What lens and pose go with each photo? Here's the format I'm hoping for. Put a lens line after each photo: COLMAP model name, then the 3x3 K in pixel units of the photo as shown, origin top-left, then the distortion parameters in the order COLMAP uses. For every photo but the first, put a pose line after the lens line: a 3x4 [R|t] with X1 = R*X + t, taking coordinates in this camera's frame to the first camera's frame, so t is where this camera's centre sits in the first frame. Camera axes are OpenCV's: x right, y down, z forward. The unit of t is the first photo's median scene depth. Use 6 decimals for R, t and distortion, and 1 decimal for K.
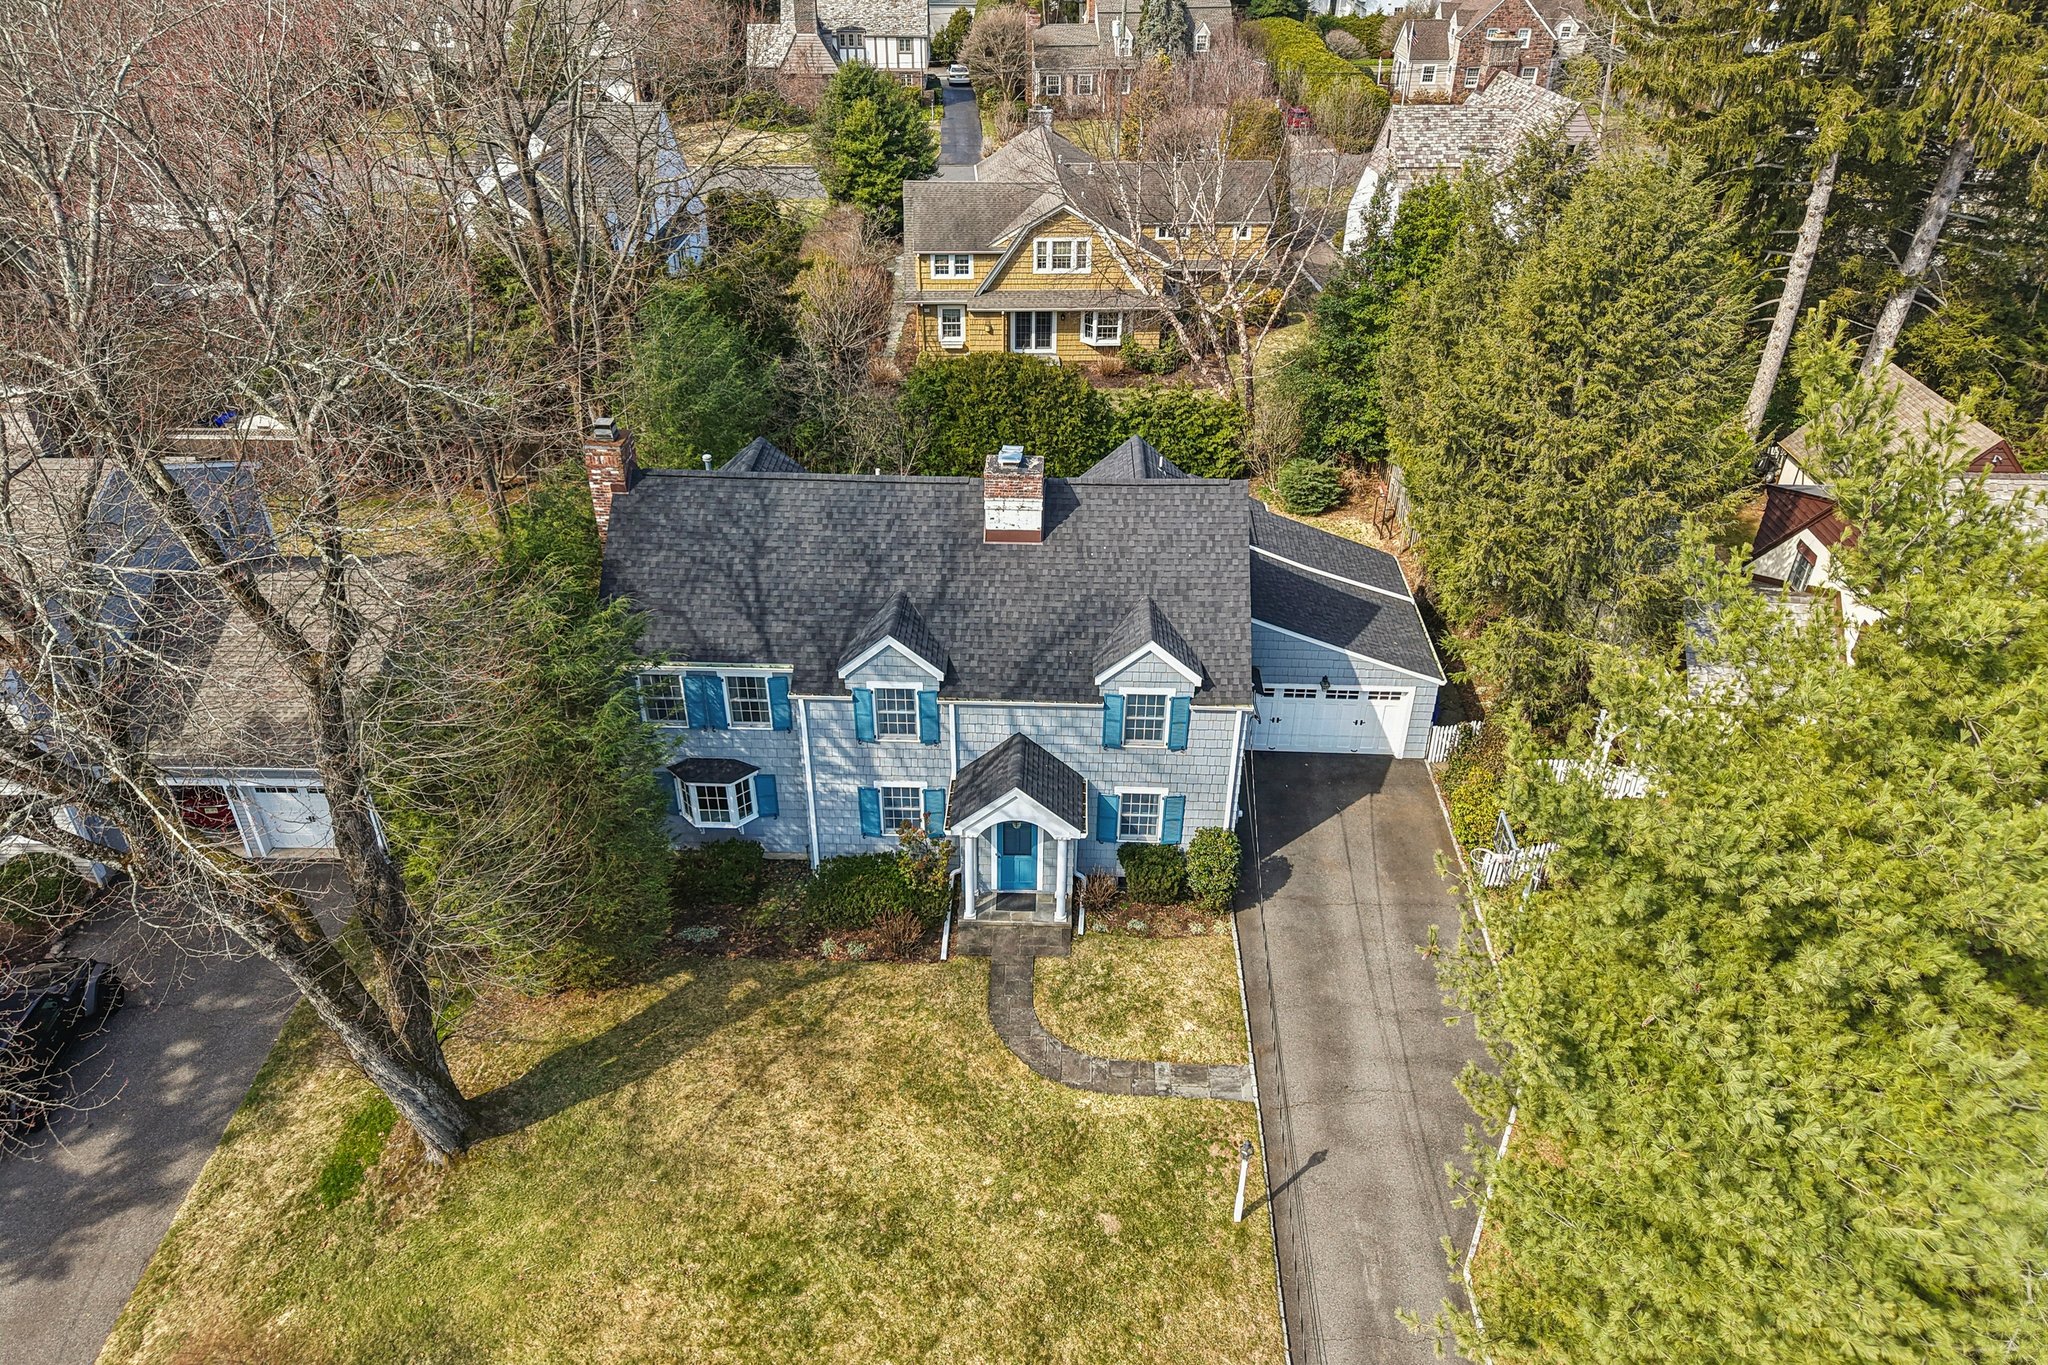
lens RADIAL K [[1349.6, 0, 1024.0], [0, 1349.6, 682.5], [0, 0, 1]] dist [0.045476, -0.115513]
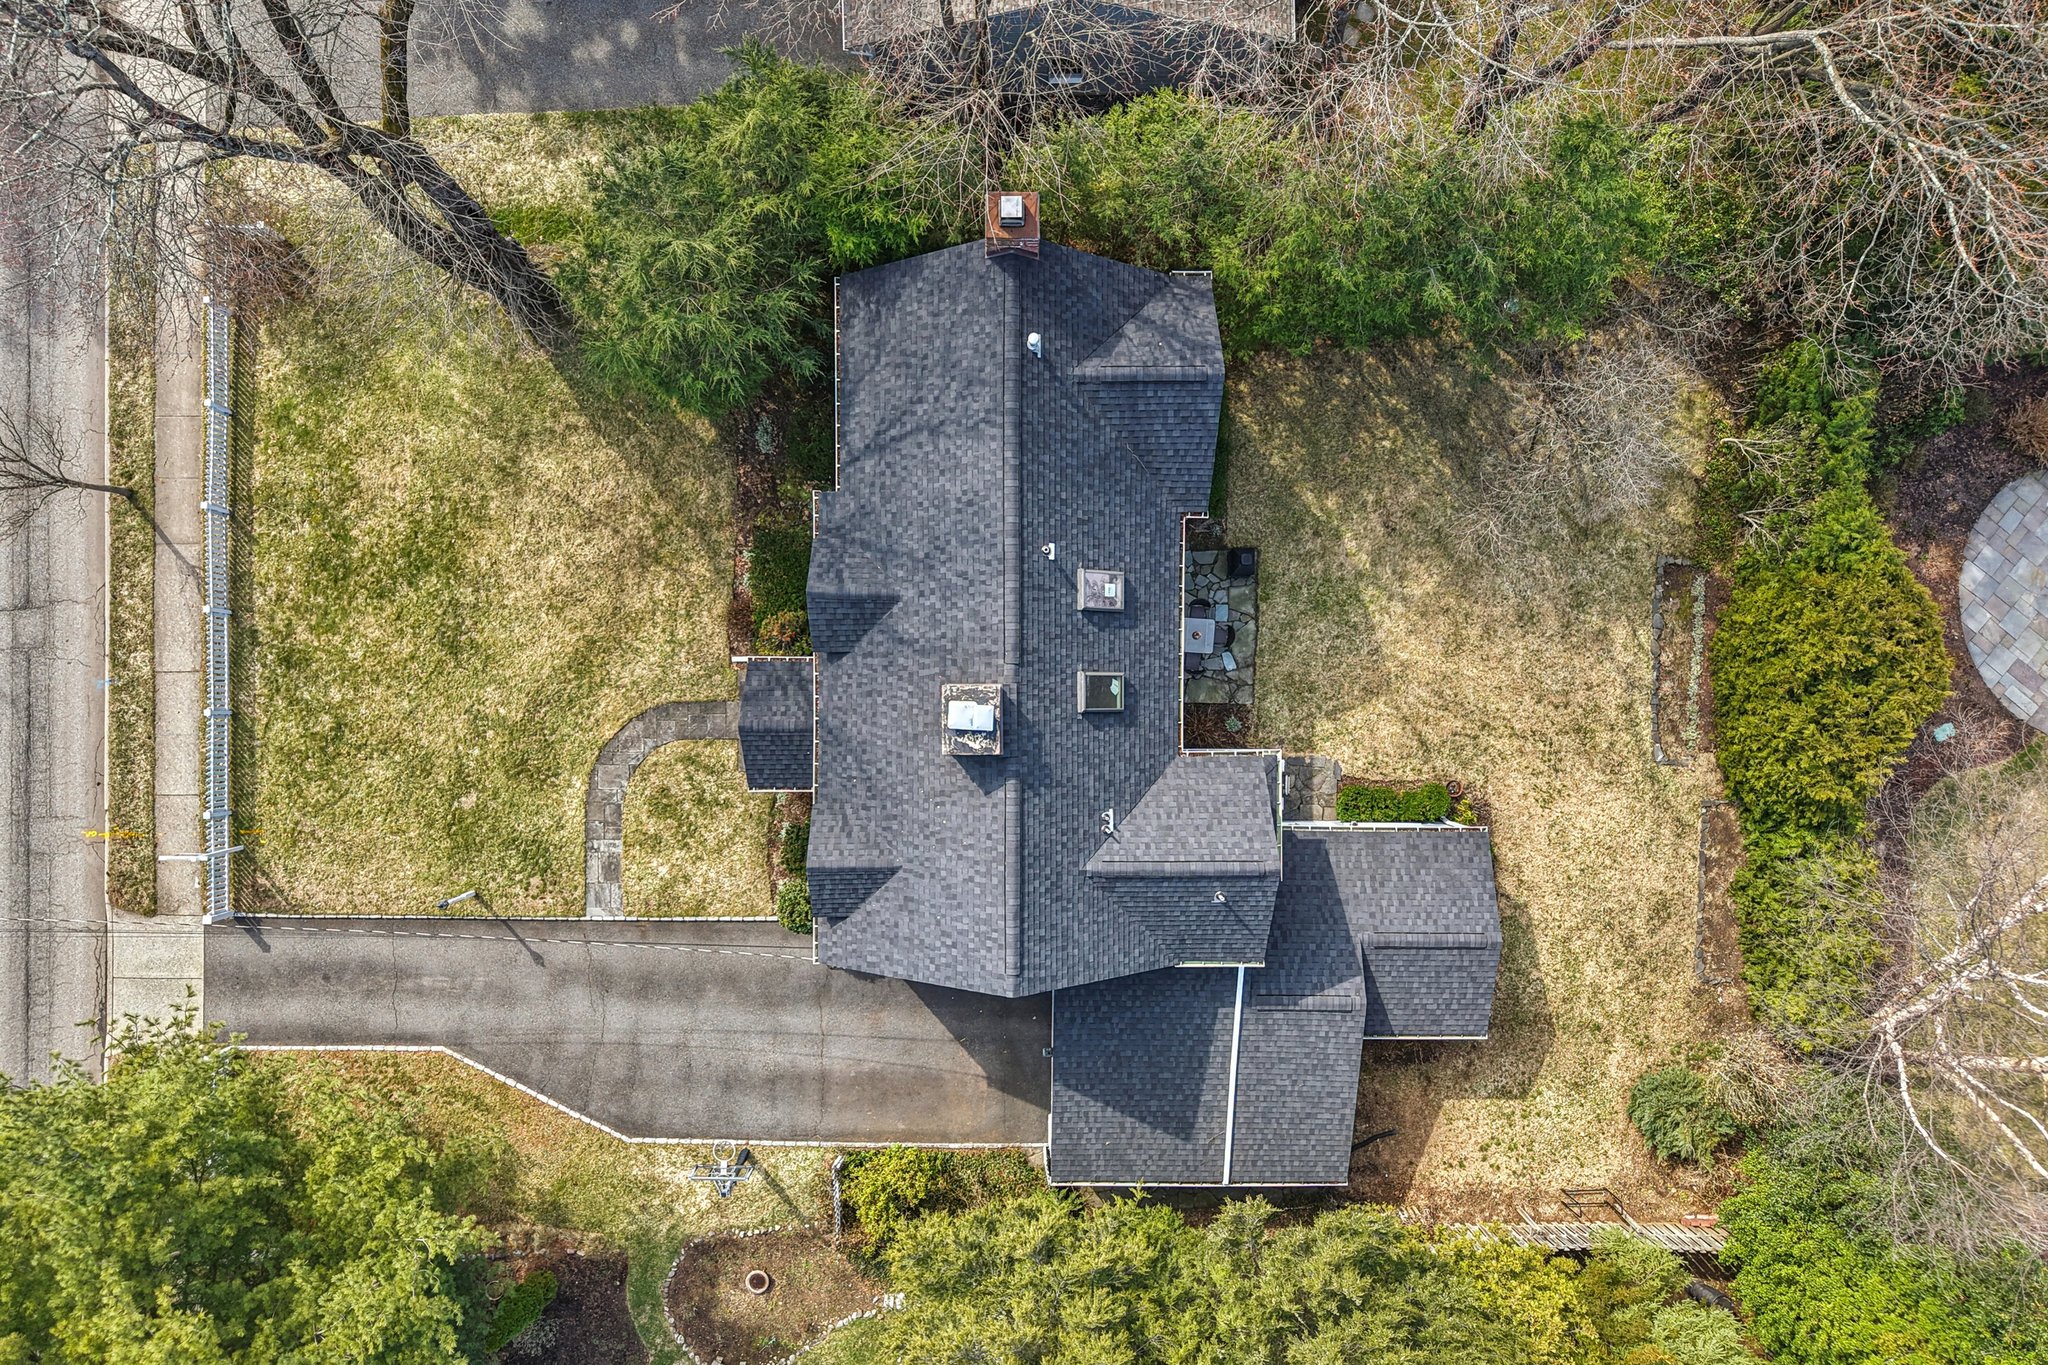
lens RADIAL K [[1349.6, 0, 1024.0], [0, 1349.6, 682.5], [0, 0, 1]] dist [0.045476, -0.115513]
pose [[0.031002, 0.999443, 0.012354, -0.045775], [-0.563399, 0.007264, 0.826153, -0.850395], [0.825603, -0.032573, 0.563310, 0.550751]]
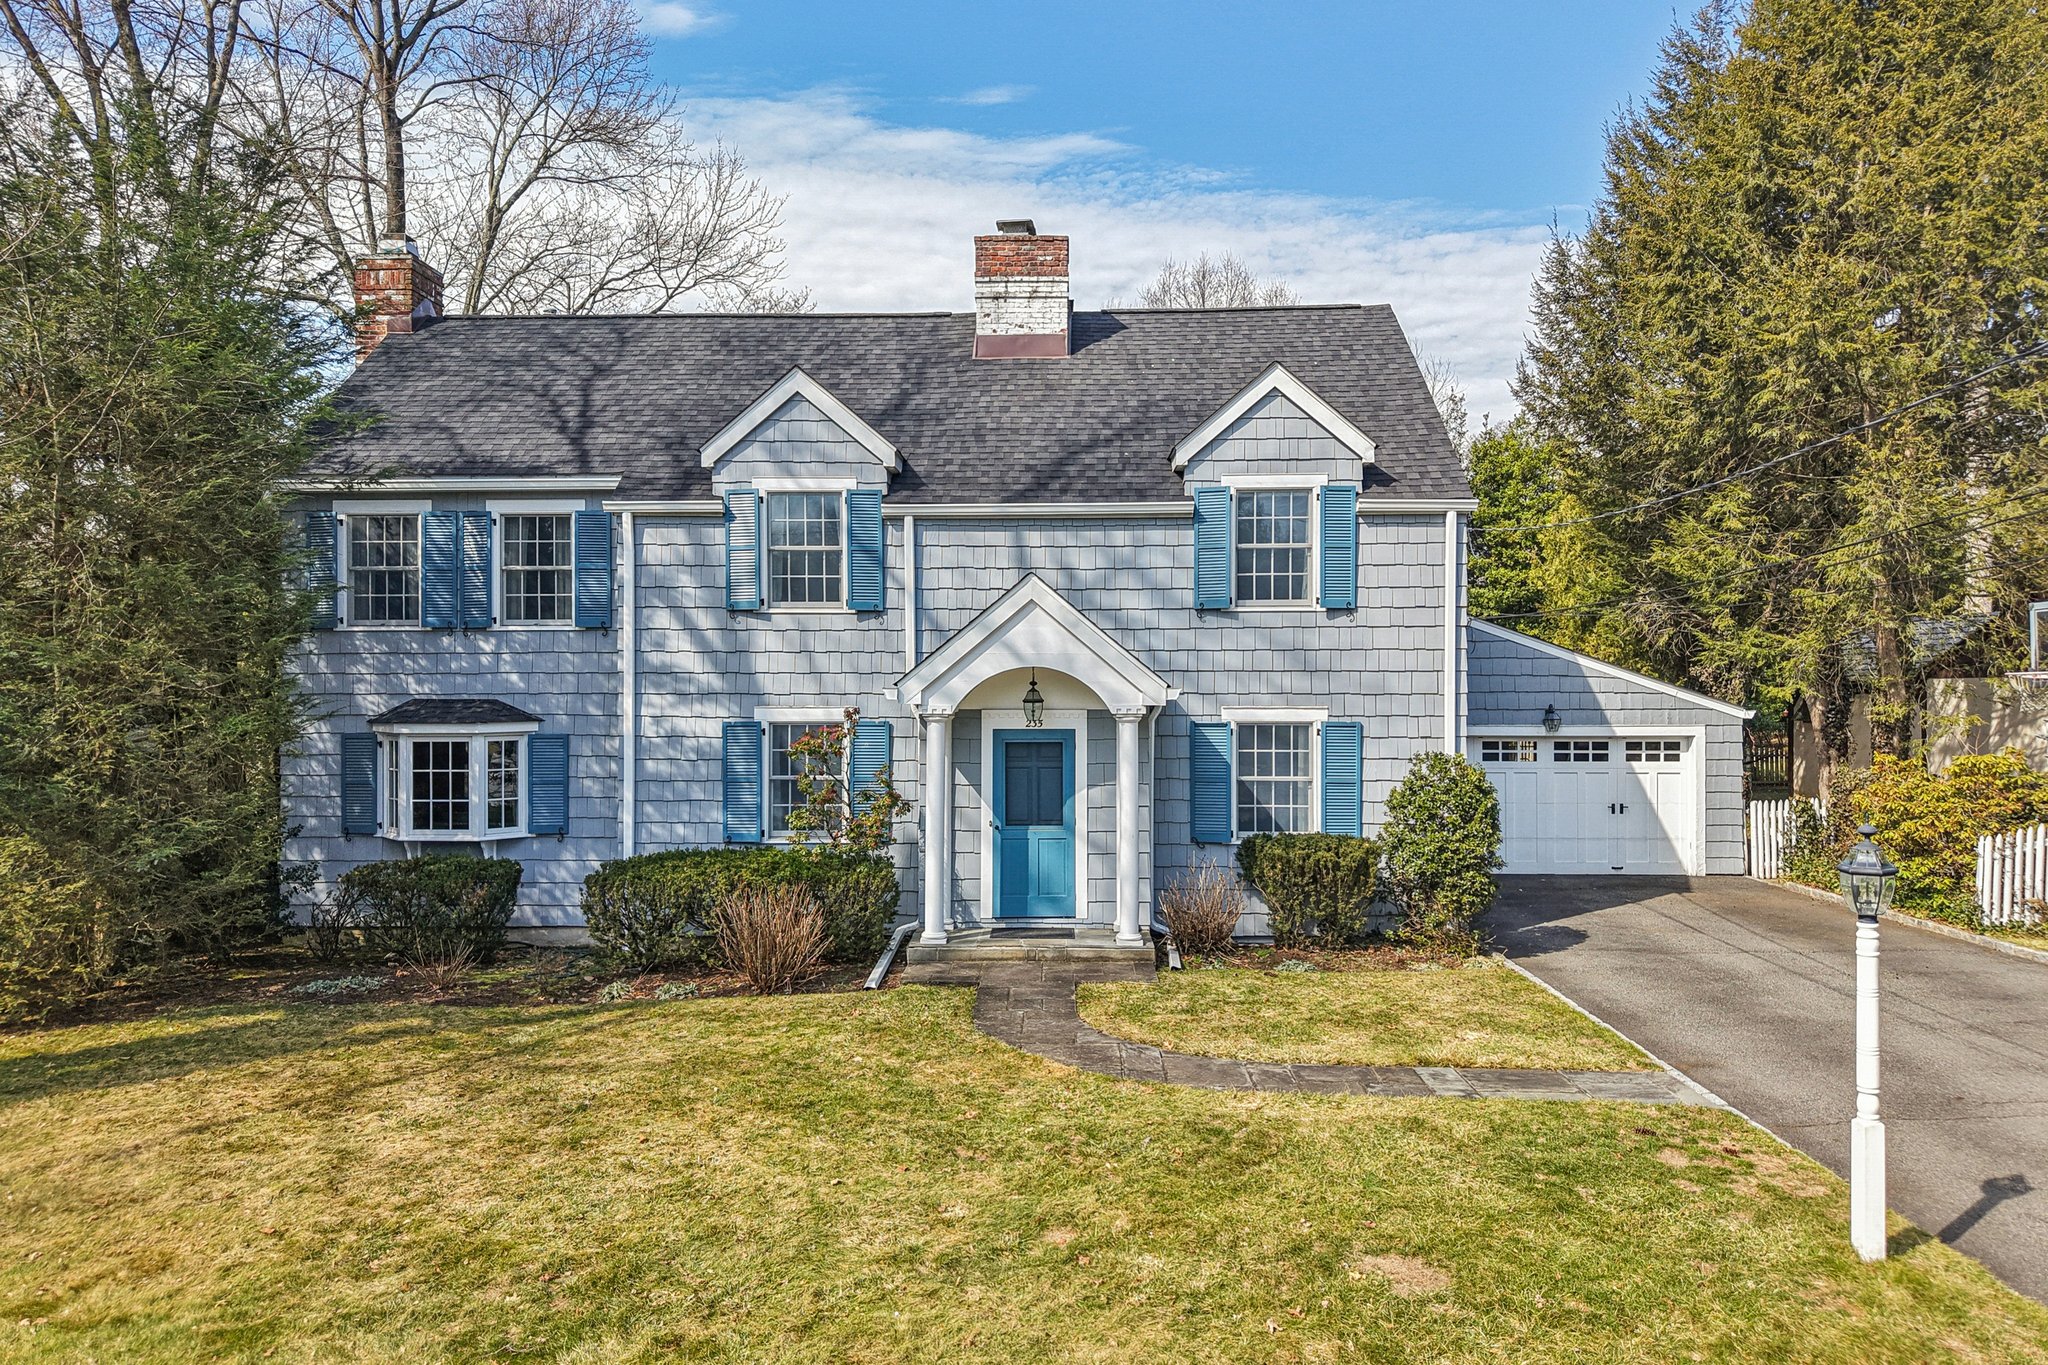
lens RADIAL K [[1380.4, 0, 1024.0], [0, 1380.4, 682.5], [0, 0, 1]] dist [0.000490, -0.006545]
pose [[0.999972, -0.005609, 0.004958, -0.010783], [0.007392, 0.844088, -0.536154, 0.354568], [-0.001178, 0.536176, 0.844105, 0.559461]]
